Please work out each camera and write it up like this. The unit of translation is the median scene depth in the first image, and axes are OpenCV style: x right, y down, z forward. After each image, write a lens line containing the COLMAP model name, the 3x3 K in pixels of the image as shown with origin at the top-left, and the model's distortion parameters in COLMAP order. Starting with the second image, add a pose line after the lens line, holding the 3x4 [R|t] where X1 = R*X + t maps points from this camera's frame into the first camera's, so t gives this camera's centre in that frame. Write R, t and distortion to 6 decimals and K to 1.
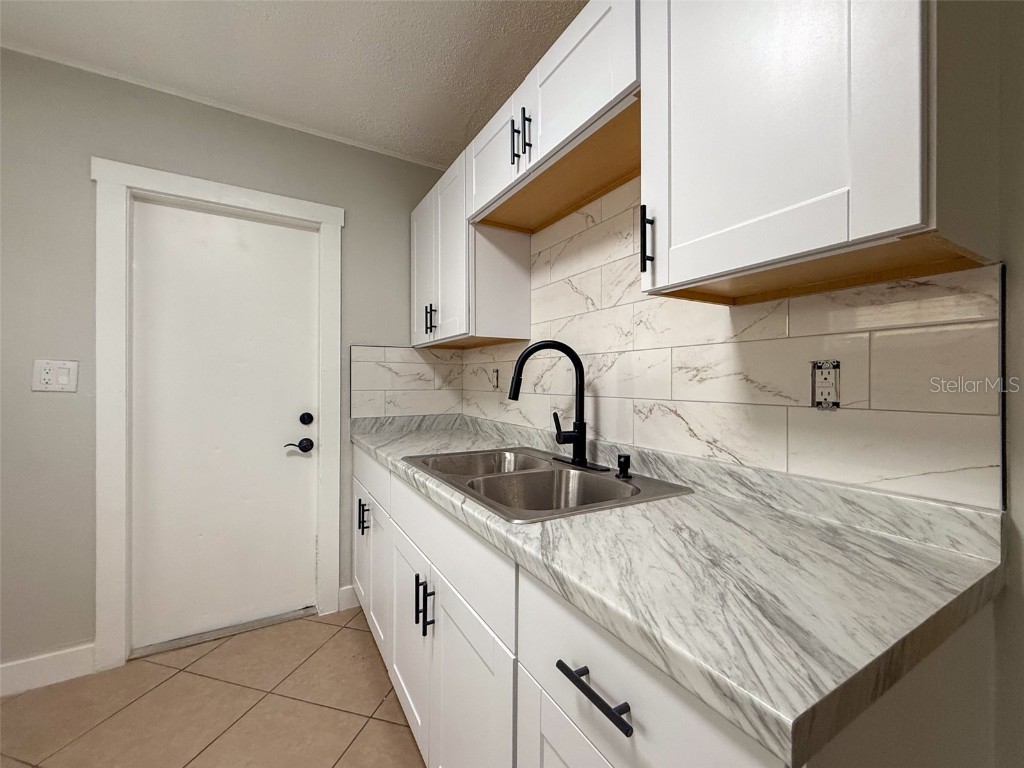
lens RADIAL K [[416.5, 0, 509.6], [0, 416.5, 381.9], [0, 0, 1]] dist [-0.000285, -0.000006]
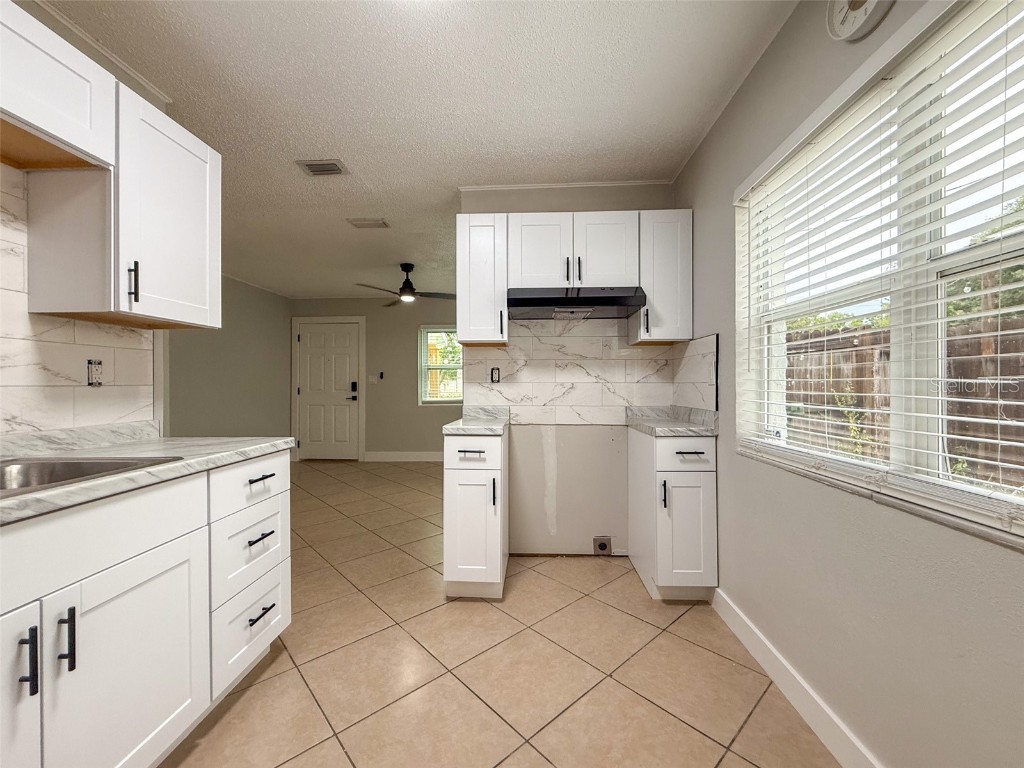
lens RADIAL K [[416.5, 0, 509.6], [0, 416.5, 381.9], [0, 0, 1]] dist [-0.000285, -0.000006]
pose [[-0.839141, -0.000288, 0.543914, -1.384060], [-0.000678, 1.000000, -0.000516, 0.035434], [-0.543914, -0.000802, -0.839141, 1.220557]]
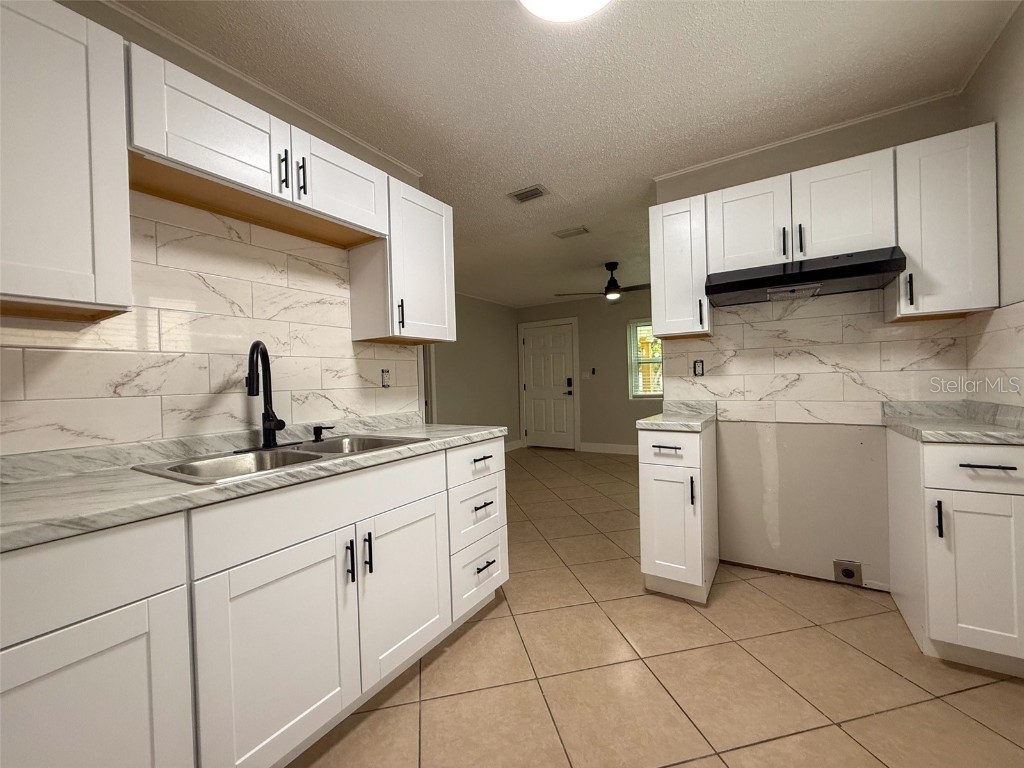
lens RADIAL K [[407.2, 0, 508.2], [0, 407.2, 381.9], [0, 0, 1]] dist [0.000825, 0.000057]
pose [[-0.454488, 0.007061, 0.890725, -1.513392], [0.028194, 0.999582, 0.006462, 0.026643], [-0.890306, 0.028050, -0.454497, 1.176699]]
